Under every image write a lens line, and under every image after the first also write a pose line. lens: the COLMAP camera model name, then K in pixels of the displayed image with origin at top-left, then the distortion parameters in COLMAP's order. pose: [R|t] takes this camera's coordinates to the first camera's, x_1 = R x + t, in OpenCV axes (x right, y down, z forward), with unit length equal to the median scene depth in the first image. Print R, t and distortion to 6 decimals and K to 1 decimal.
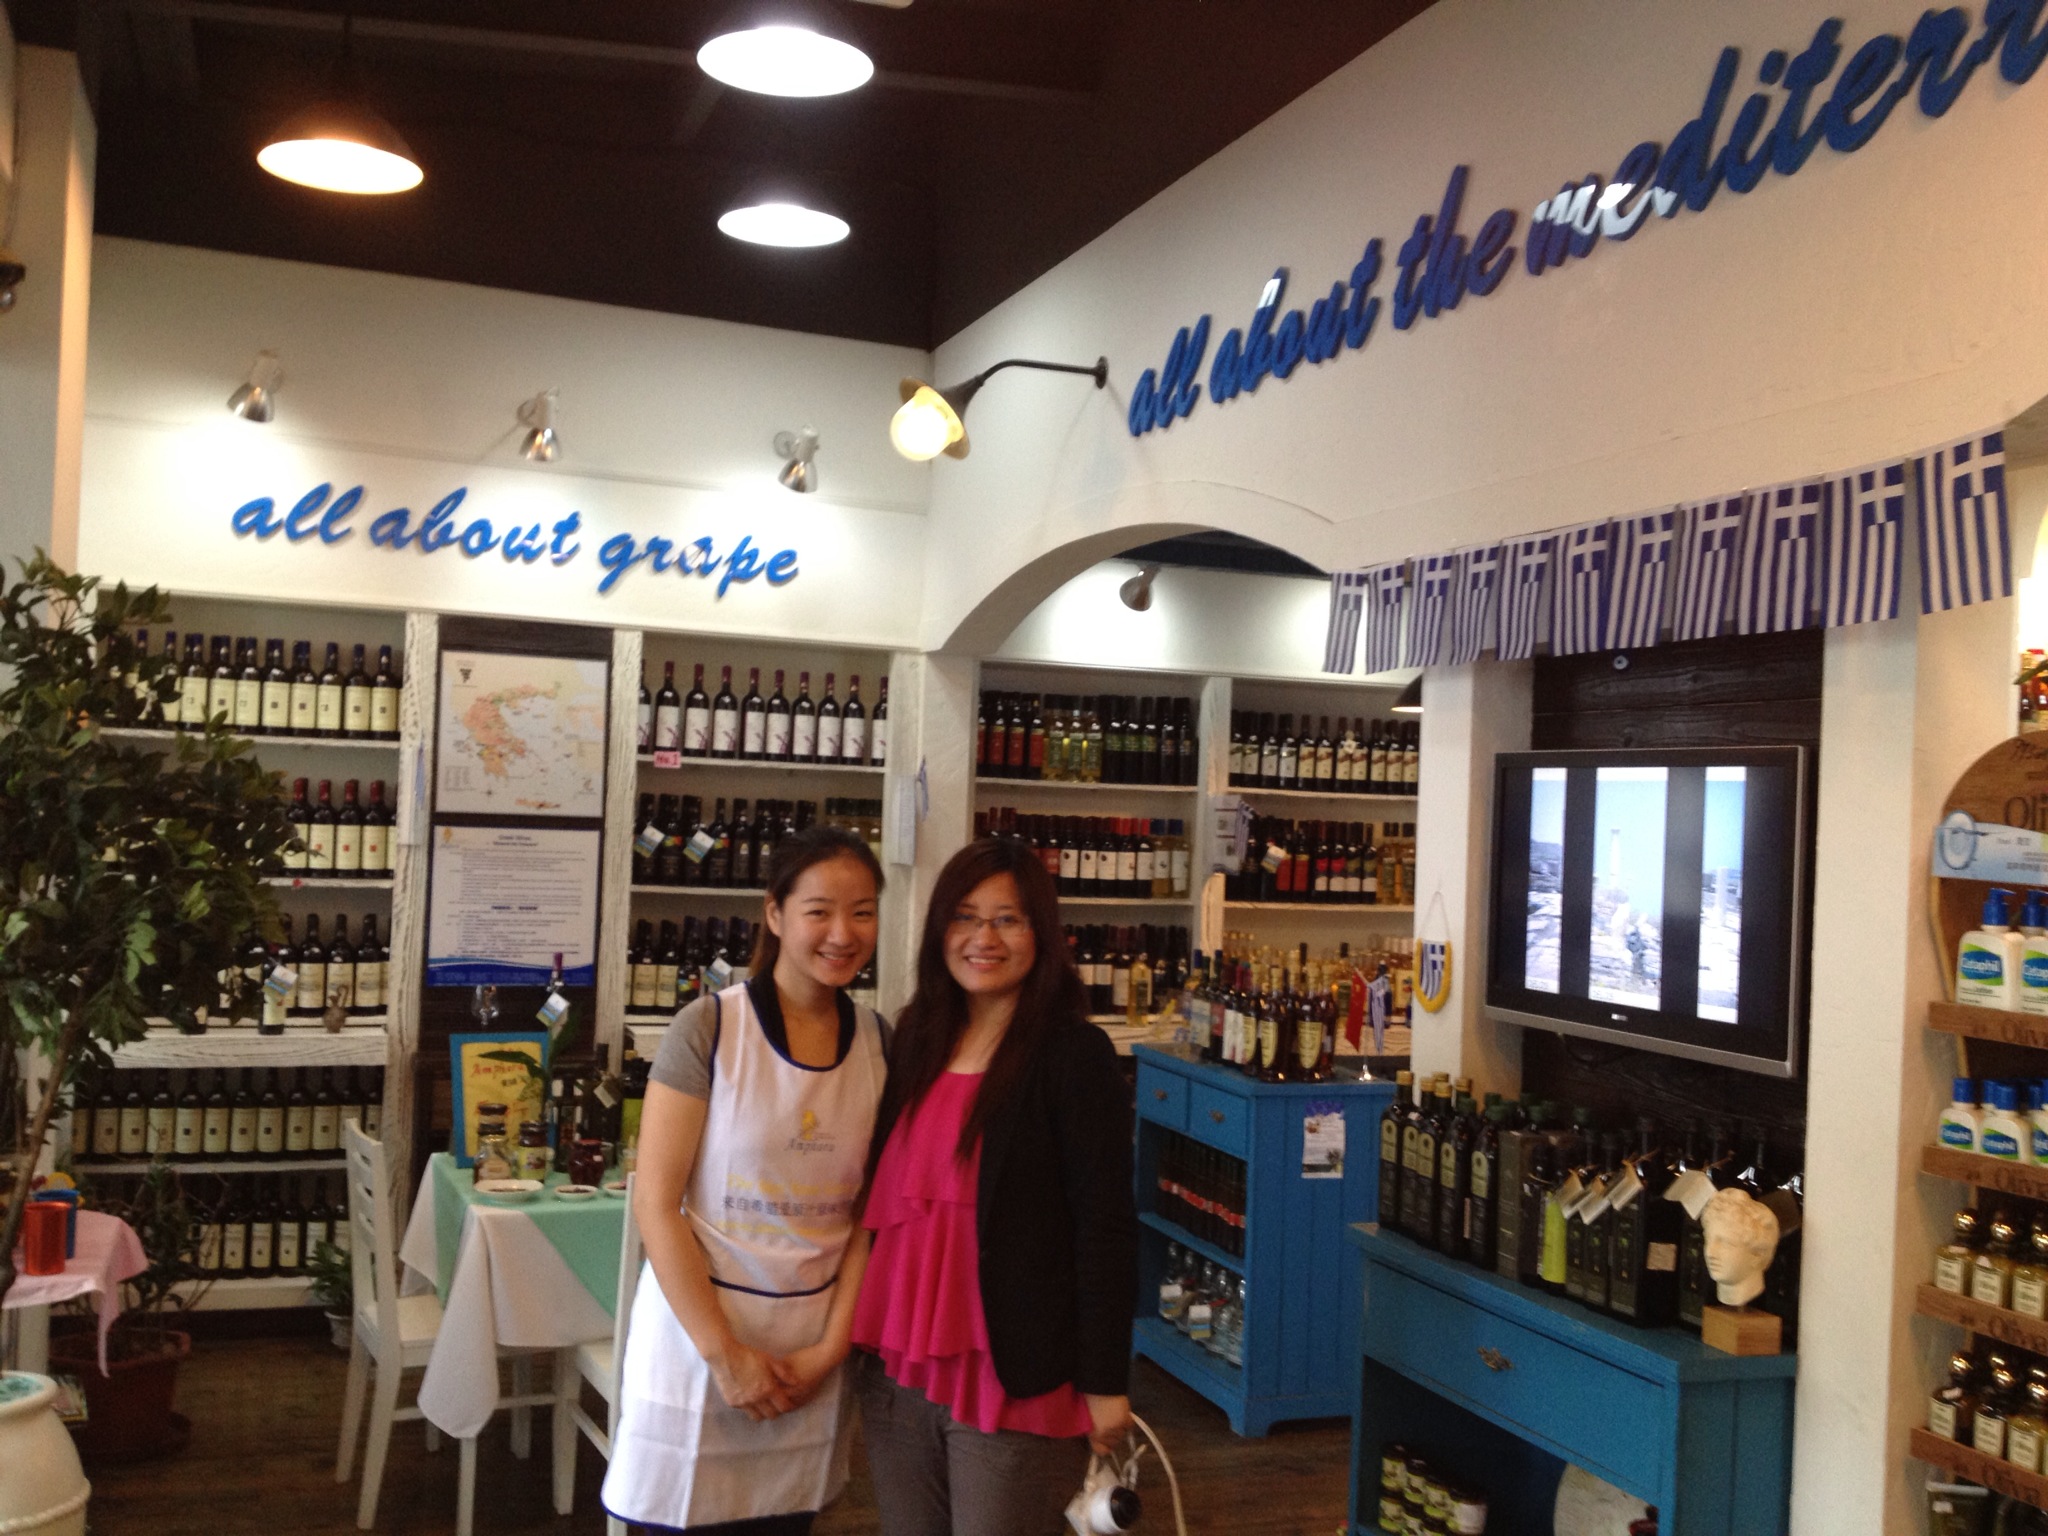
lens RADIAL K [[1973.5, 0, 1024.0], [0, 1973.5, 768.0], [0, 0, 1]] dist [0.273698, -0.804449]
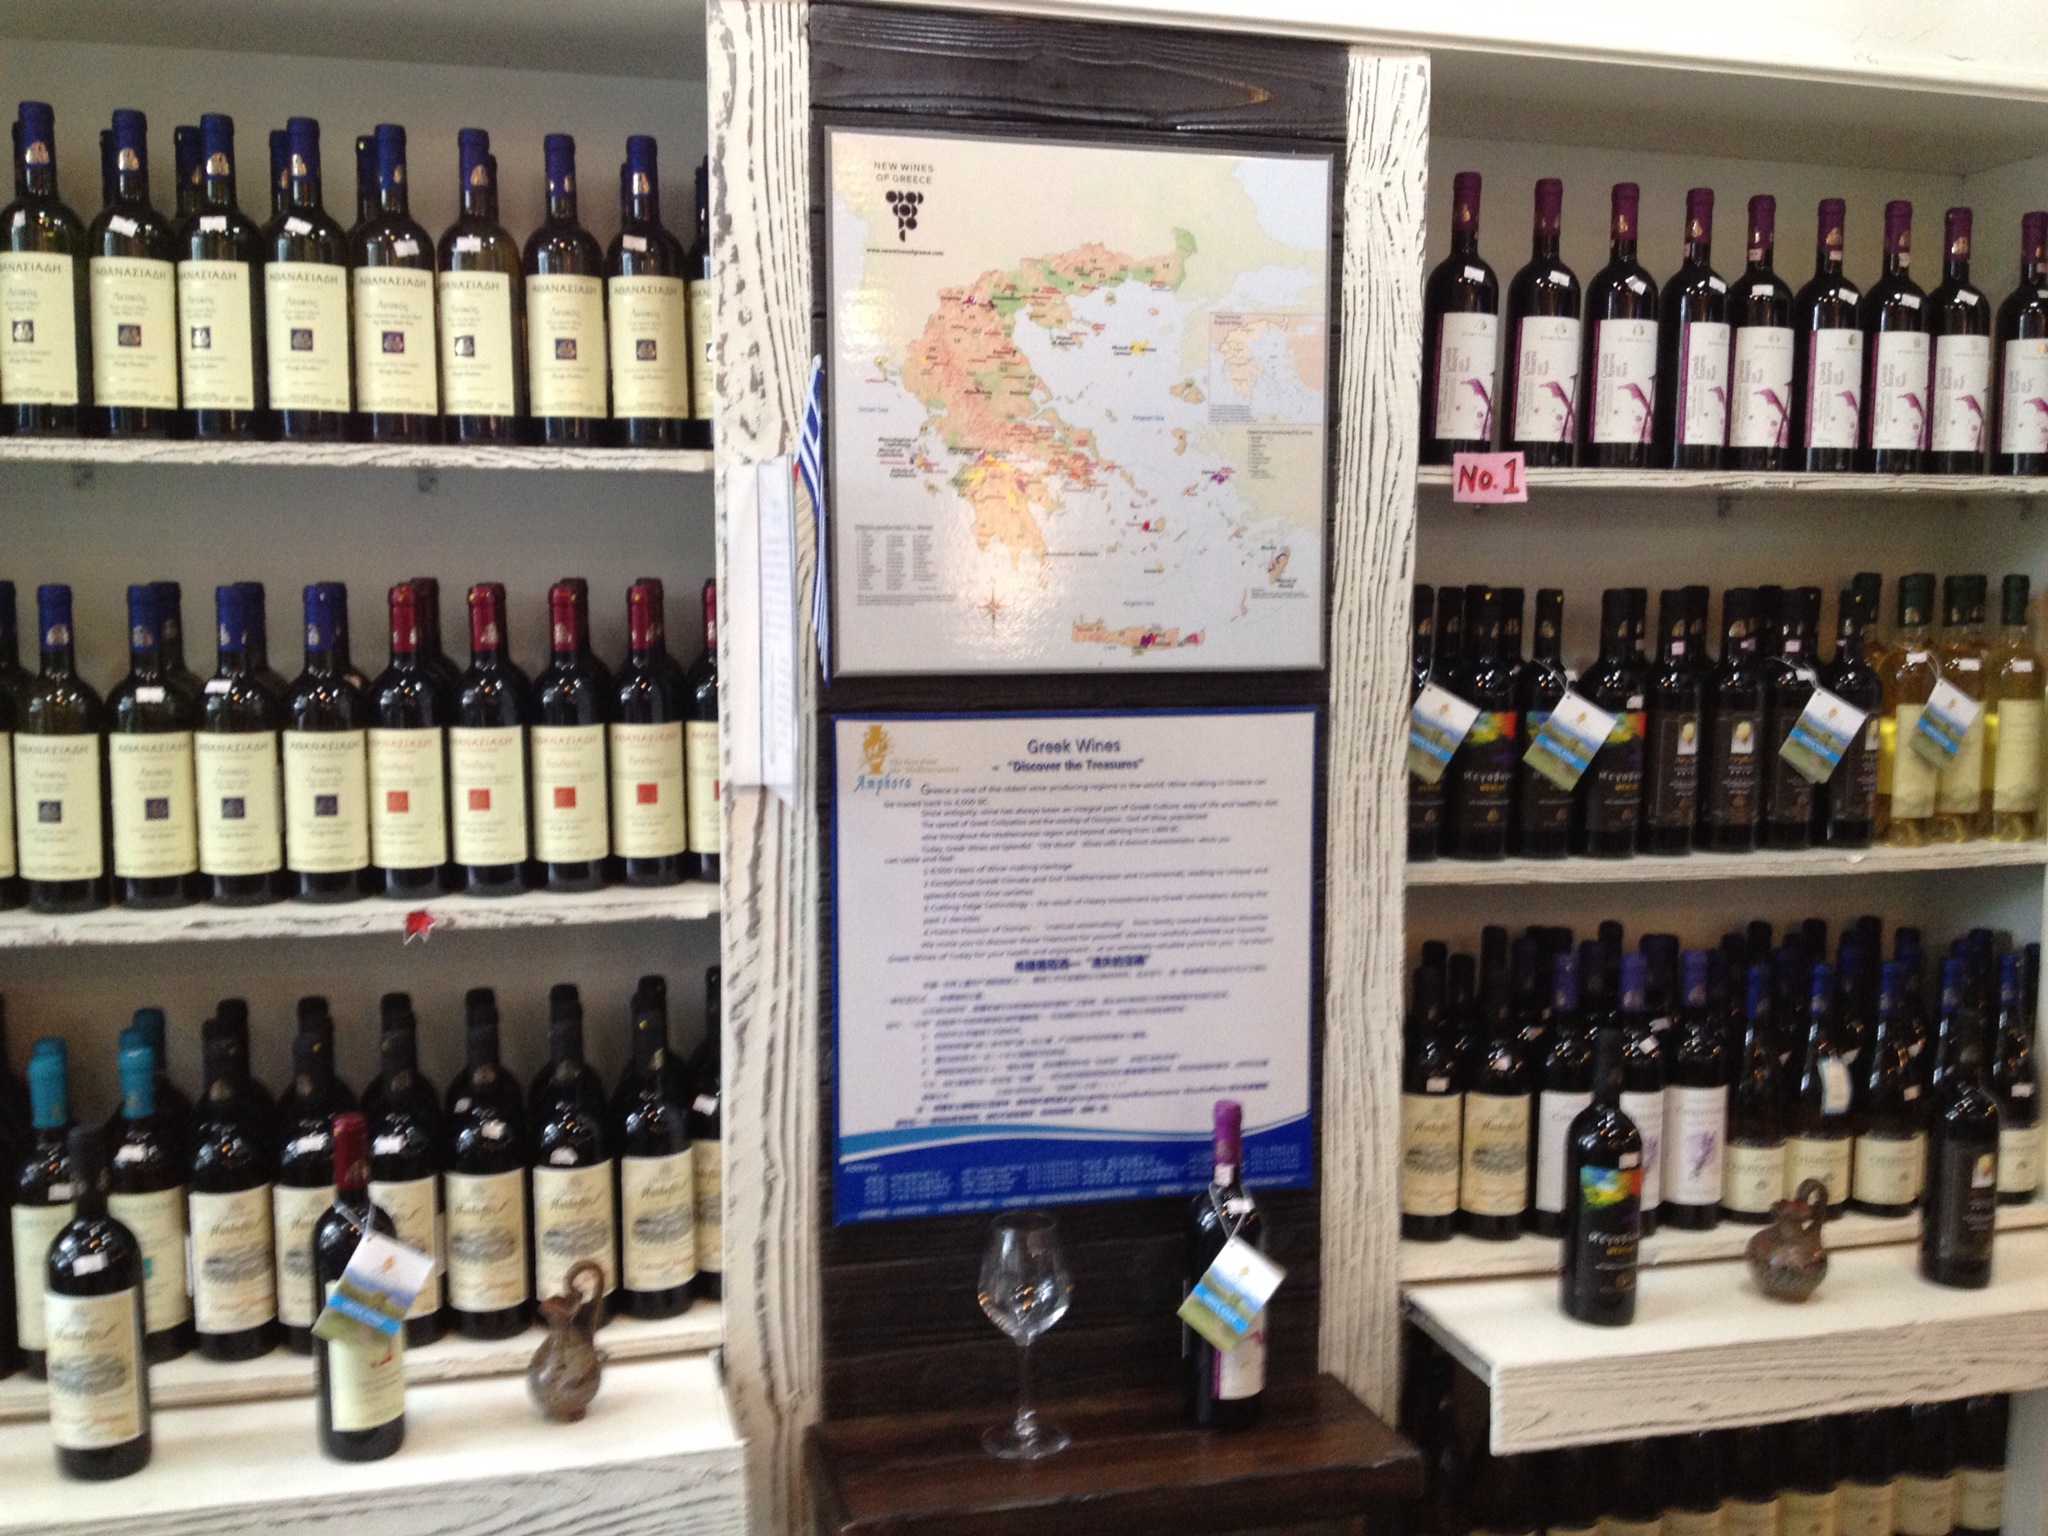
lens RADIAL K [[1973.5, 0, 1024.0], [0, 1973.5, 768.0], [0, 0, 1]] dist [0.273698, -0.804449]
pose [[0.994267, -0.028644, -0.103016, -0.230570], [0.040708, 0.992300, 0.116977, 0.001473], [0.098872, -0.120500, 0.987777, 0.691957]]
